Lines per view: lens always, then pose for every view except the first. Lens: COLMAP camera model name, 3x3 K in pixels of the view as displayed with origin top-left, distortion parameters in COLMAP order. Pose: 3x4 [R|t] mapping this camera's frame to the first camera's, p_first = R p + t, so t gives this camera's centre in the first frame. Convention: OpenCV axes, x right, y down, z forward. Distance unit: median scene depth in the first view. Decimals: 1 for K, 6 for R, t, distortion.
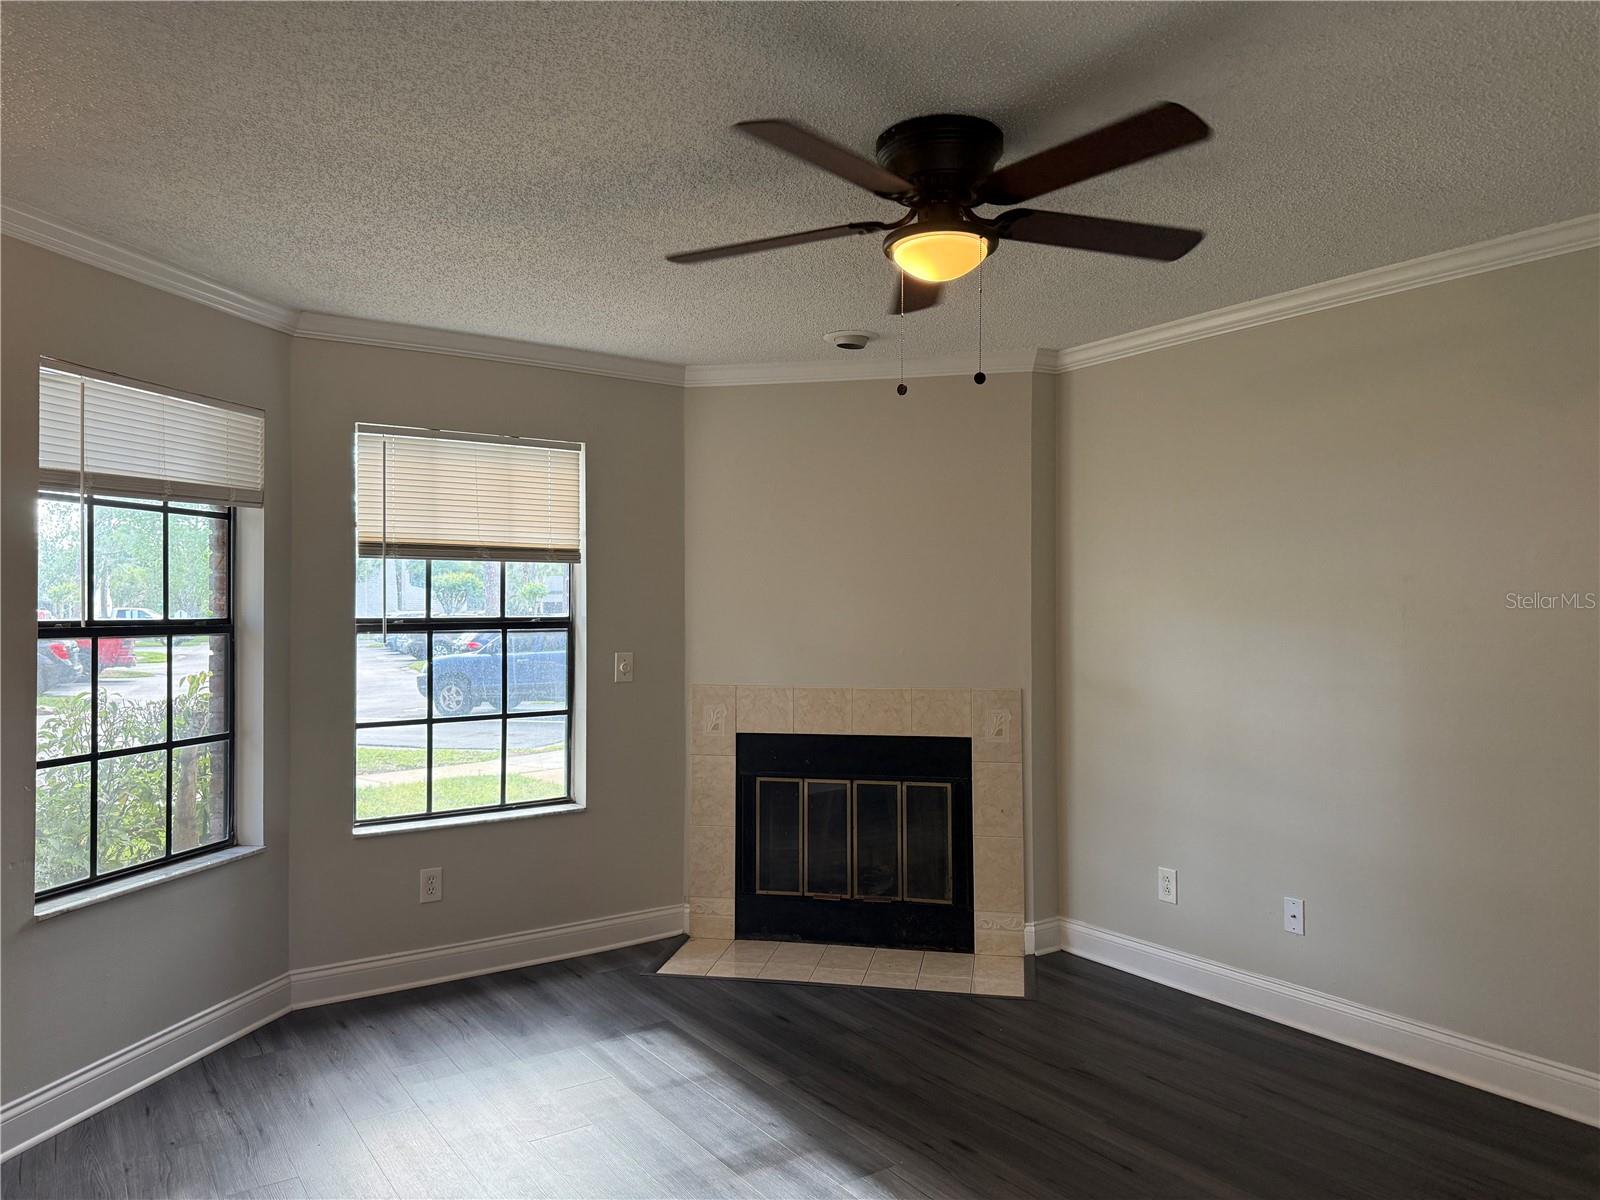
lens RADIAL K [[1142.2, 0, 795.7], [0, 1142.2, 572.4], [0, 0, 1]] dist [0.041781, -0.061698]
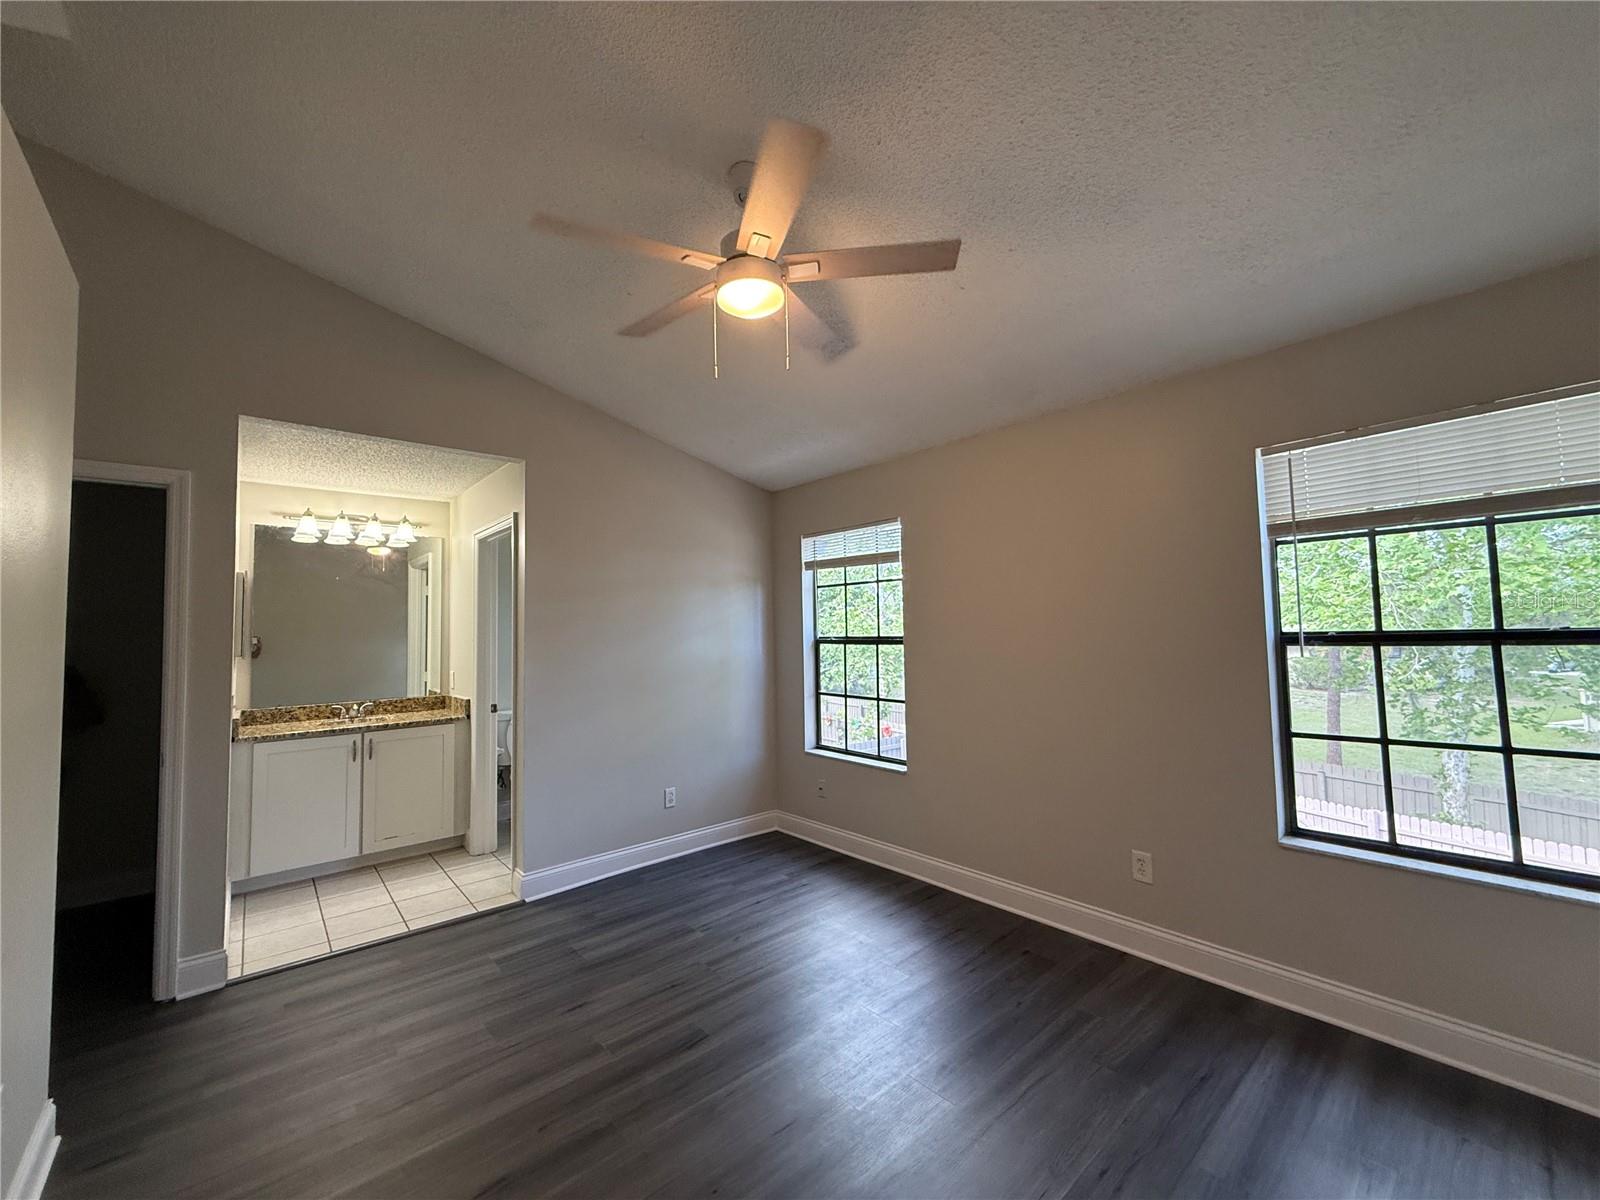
lens RADIAL K [[630.5, 0, 794.0], [0, 630.5, 602.2], [0, 0, 1]] dist [-0.002788, 0.001179]
pose [[-0.378468, -0.047318, -0.924404, 0.317557], [0.049187, 0.996253, -0.071134, 0.030515], [0.924307, -0.072391, -0.374722, 0.749078]]
